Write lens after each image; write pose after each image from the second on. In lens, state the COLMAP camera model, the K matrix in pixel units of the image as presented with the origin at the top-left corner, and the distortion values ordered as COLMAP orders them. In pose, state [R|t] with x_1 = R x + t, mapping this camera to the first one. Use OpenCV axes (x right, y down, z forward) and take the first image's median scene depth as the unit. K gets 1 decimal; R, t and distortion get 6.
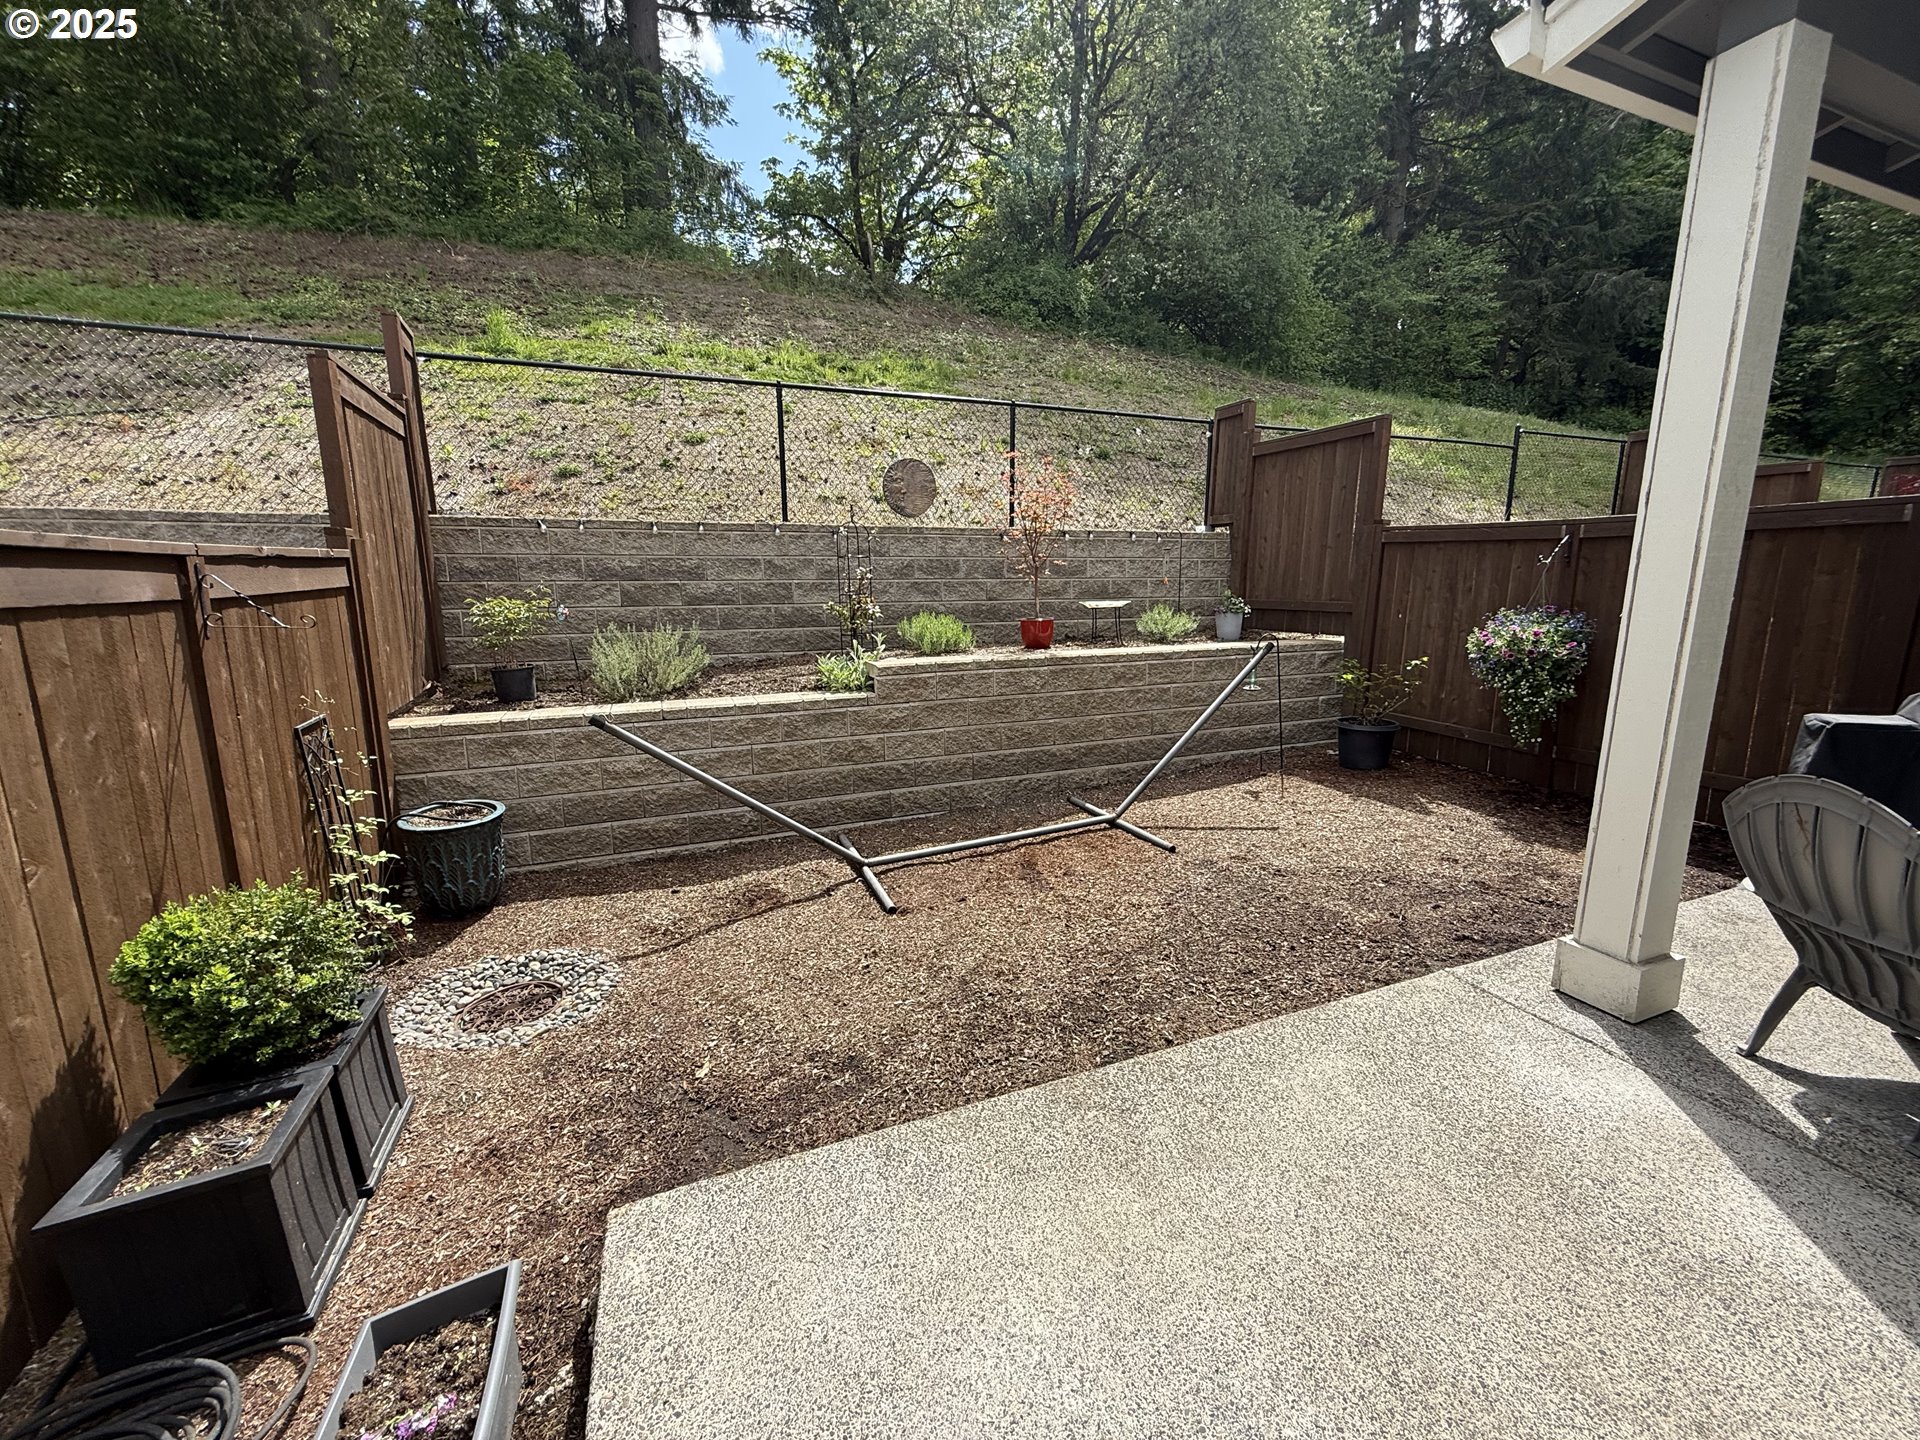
lens RADIAL K [[764.3, 0, 959.8], [0, 764.3, 717.7], [0, 0, 1]] dist [-0.000265, 0.000105]
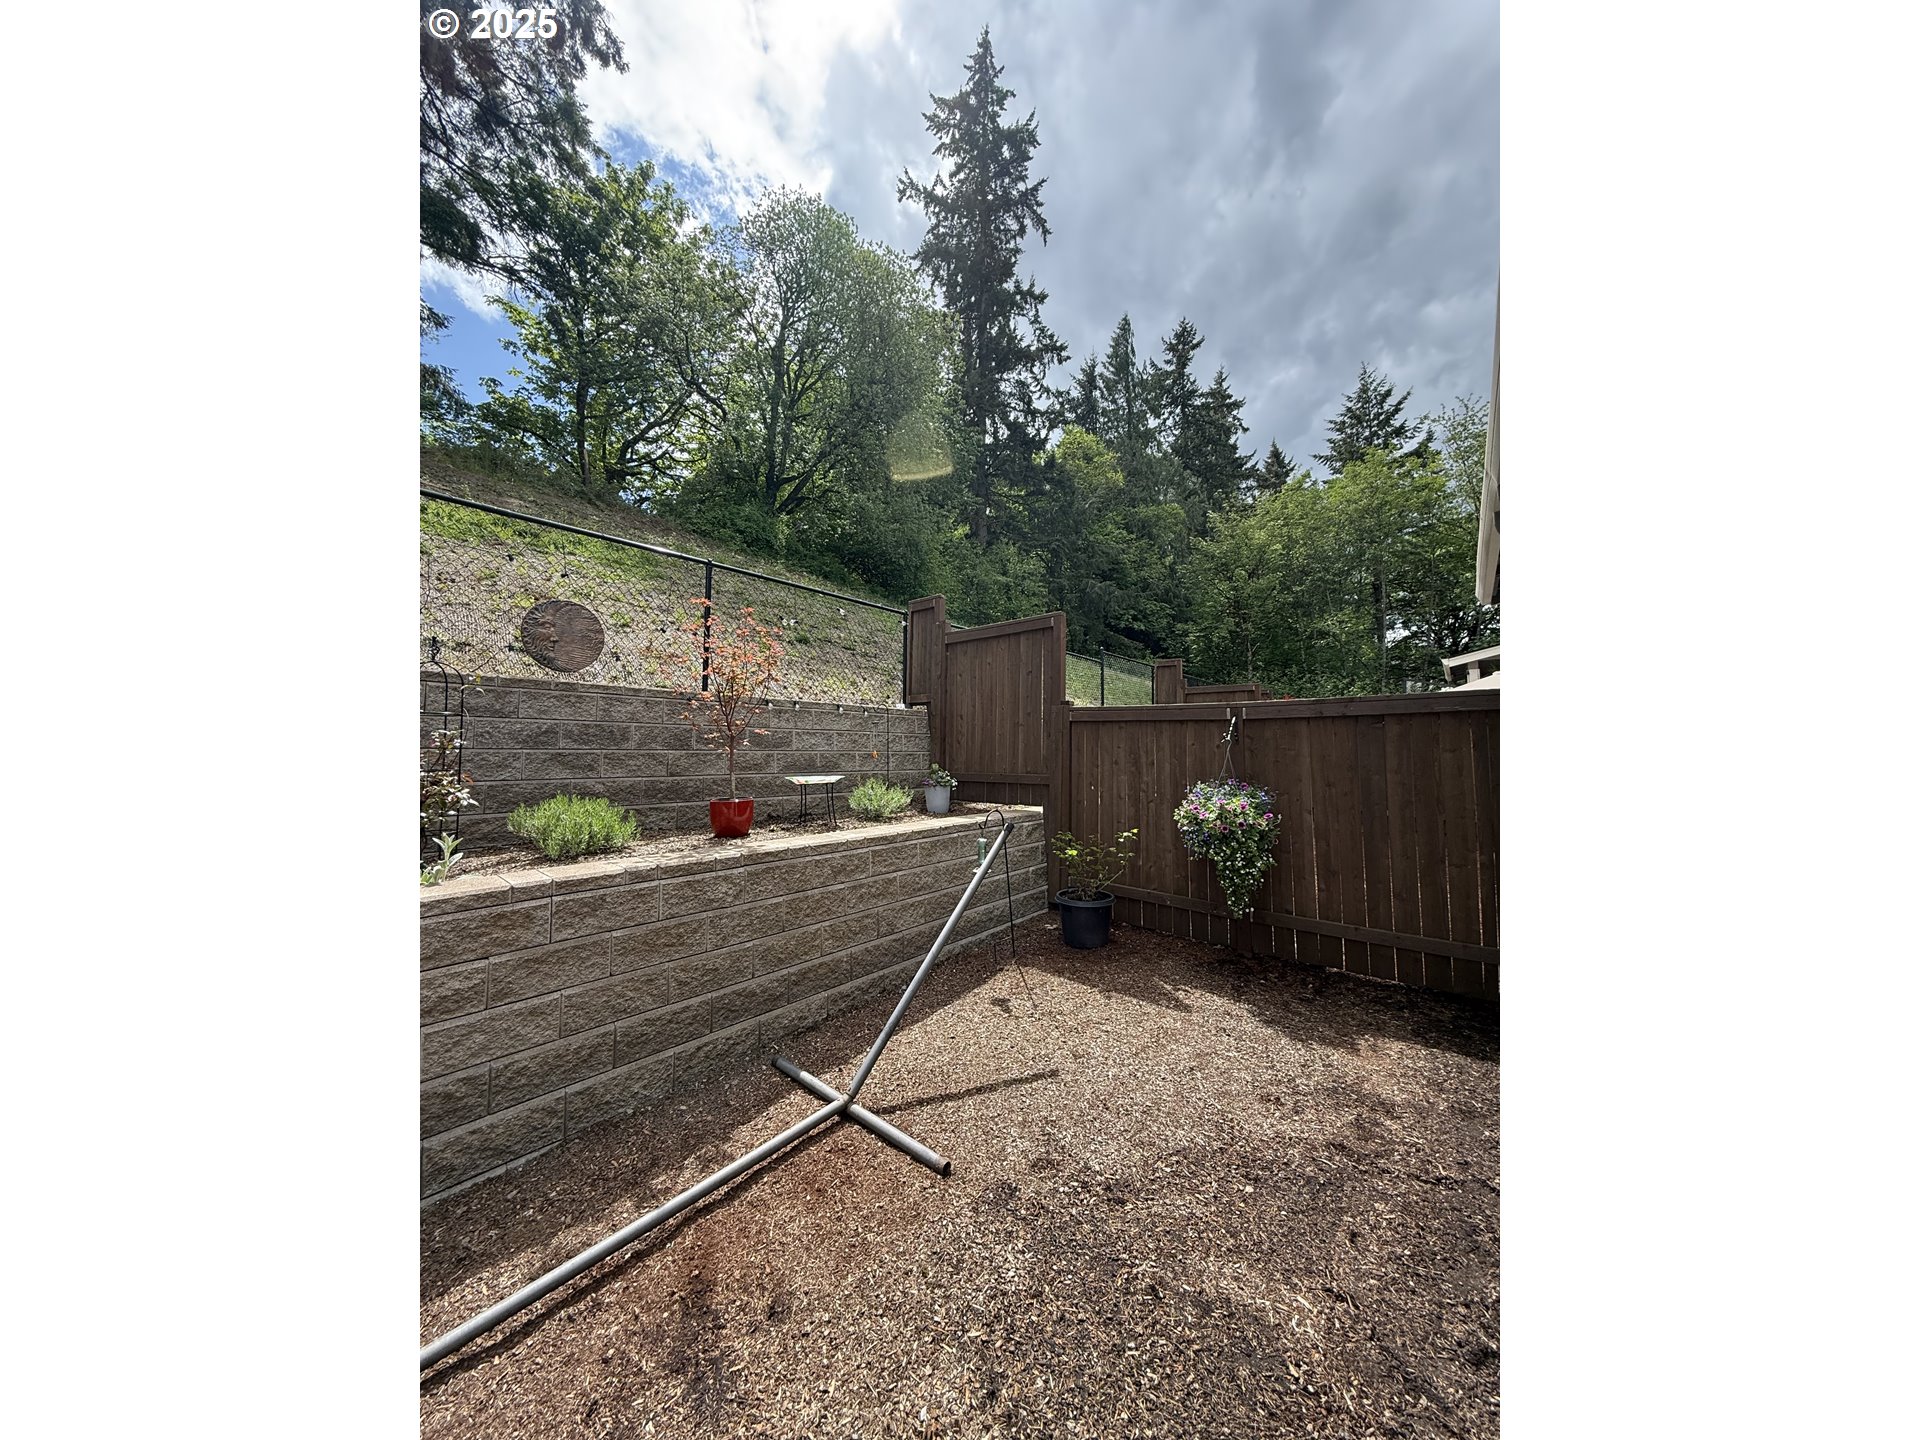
lens RADIAL K [[568.0, 0, 958.4], [0, 568.0, 717.7], [0, 0, 1]] dist [-0.000858, -0.000021]
pose [[0.894434, 0.036612, 0.445699, 0.042399], [0.071654, 0.972033, -0.223644, -0.058822], [-0.441422, 0.231971, 0.866796, 0.337190]]
